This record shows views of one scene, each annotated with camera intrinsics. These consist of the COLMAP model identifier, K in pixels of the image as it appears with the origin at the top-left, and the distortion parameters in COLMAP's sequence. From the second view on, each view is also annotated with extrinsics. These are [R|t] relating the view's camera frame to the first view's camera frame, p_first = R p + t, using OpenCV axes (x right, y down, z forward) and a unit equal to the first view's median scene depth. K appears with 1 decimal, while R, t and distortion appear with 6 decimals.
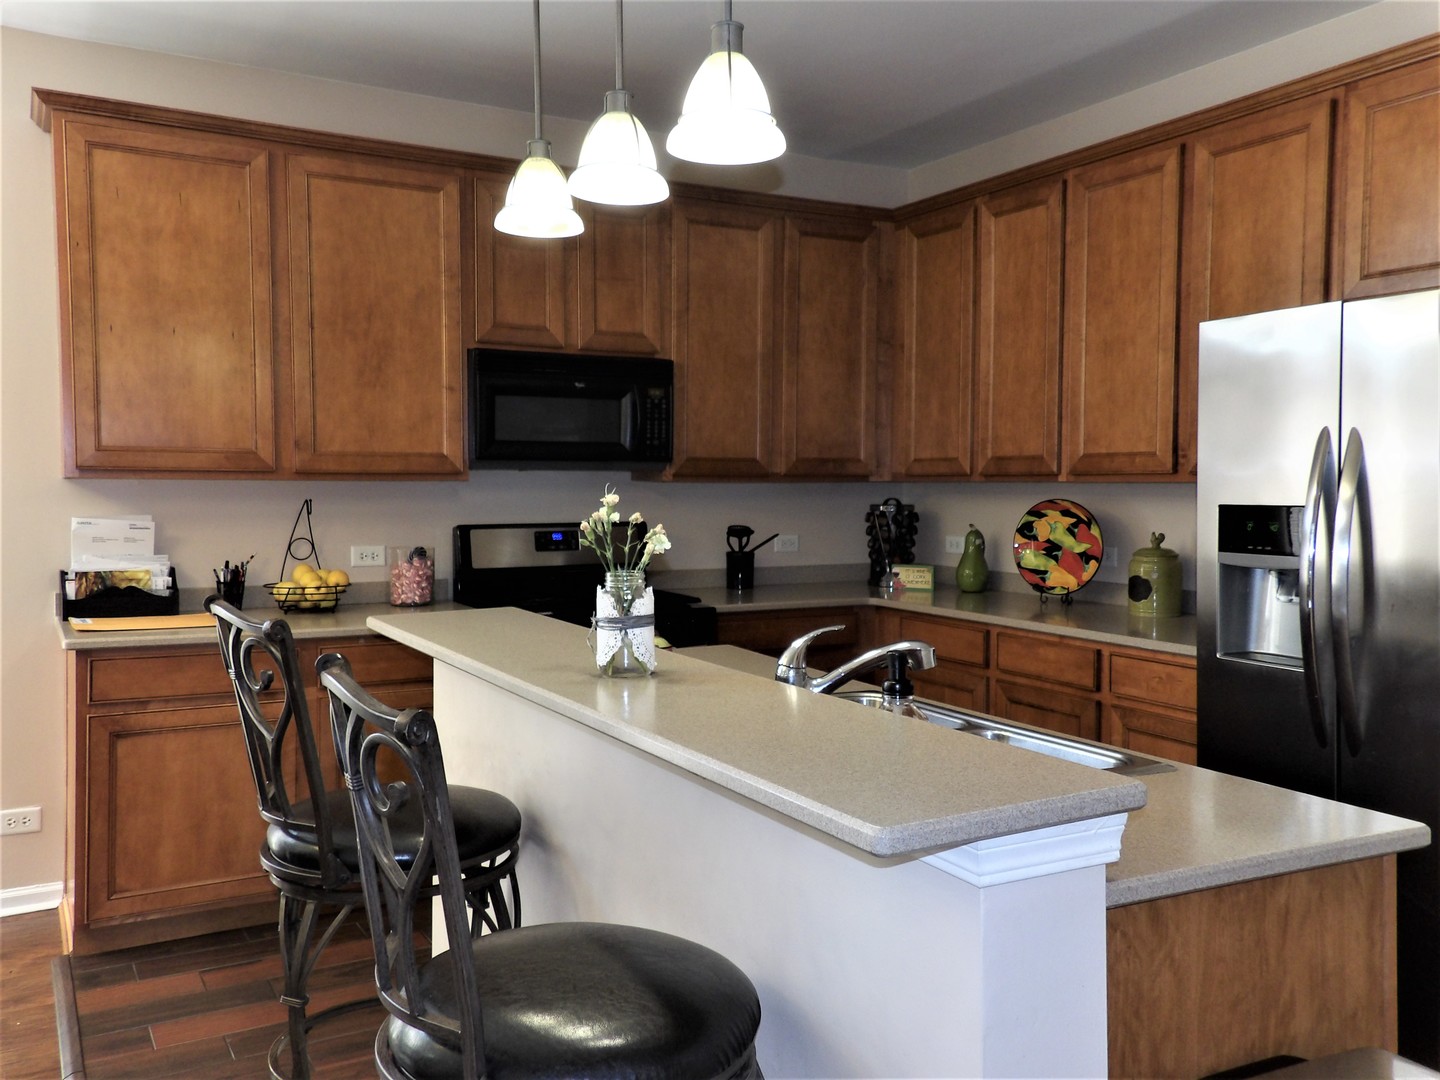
lens RADIAL K [[1259.9, 0, 705.7], [0, 1259.9, 540.6], [0, 0, 1]] dist [0.101381, -0.016218]
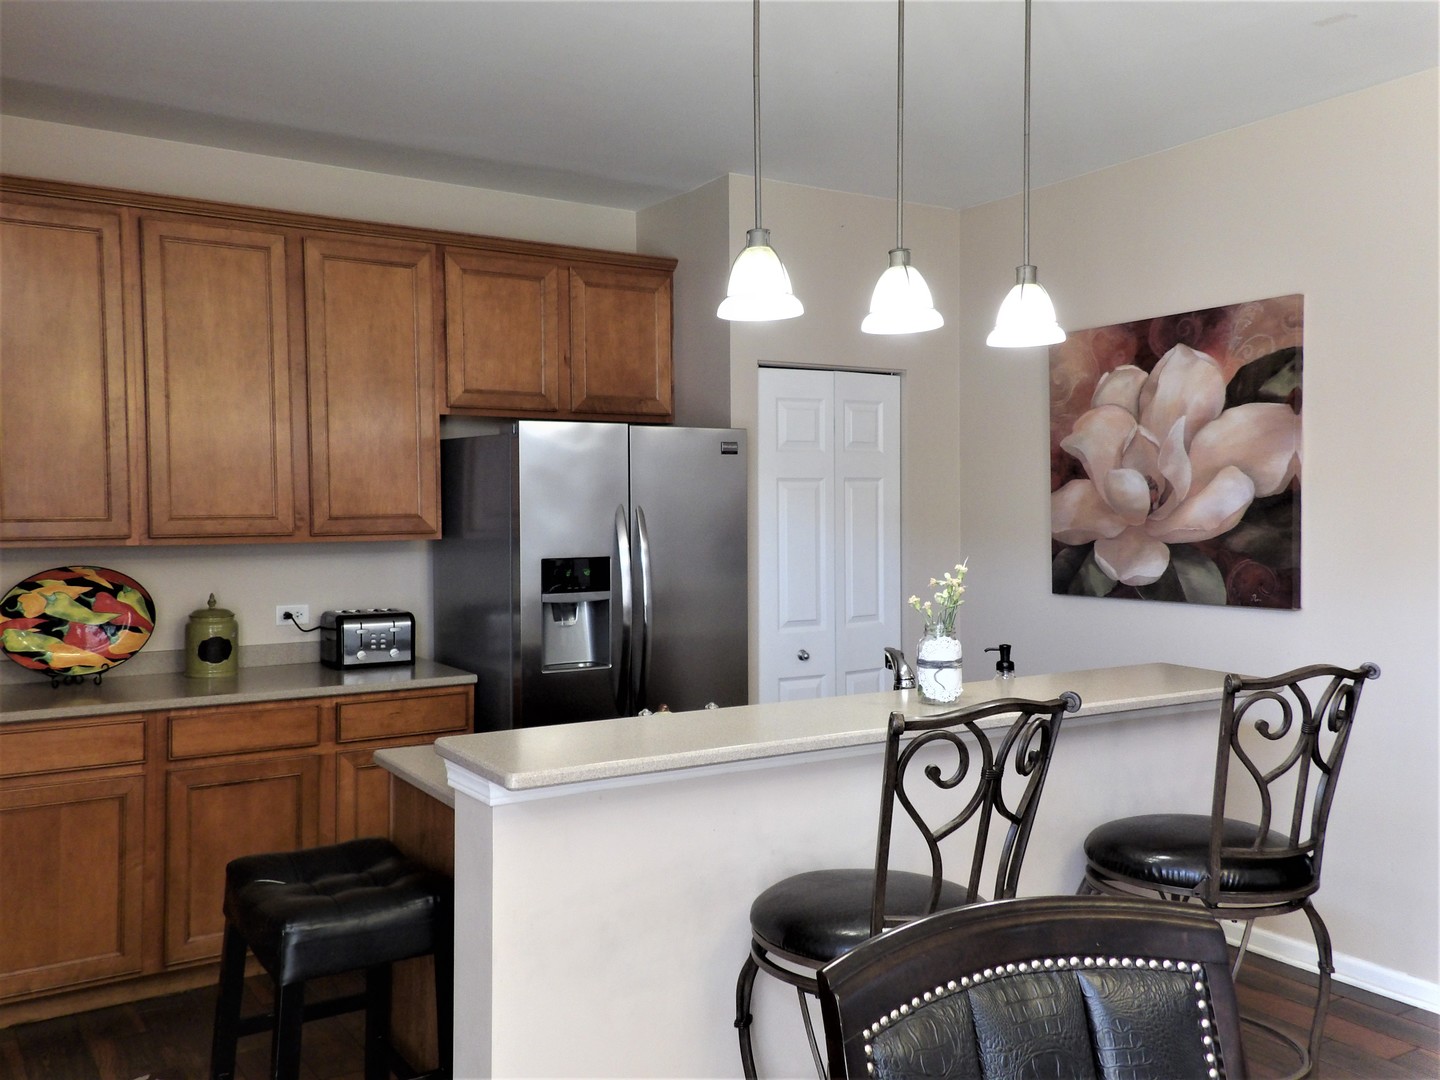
lens RADIAL K [[1259.9, 0, 705.7], [0, 1259.9, 540.6], [0, 0, 1]] dist [0.101381, -0.016218]
pose [[-0.074274, -0.036722, 0.996562, -0.667963], [0.052931, 0.997768, 0.040711, -0.066320], [-0.995832, 0.055773, -0.072164, 0.660335]]
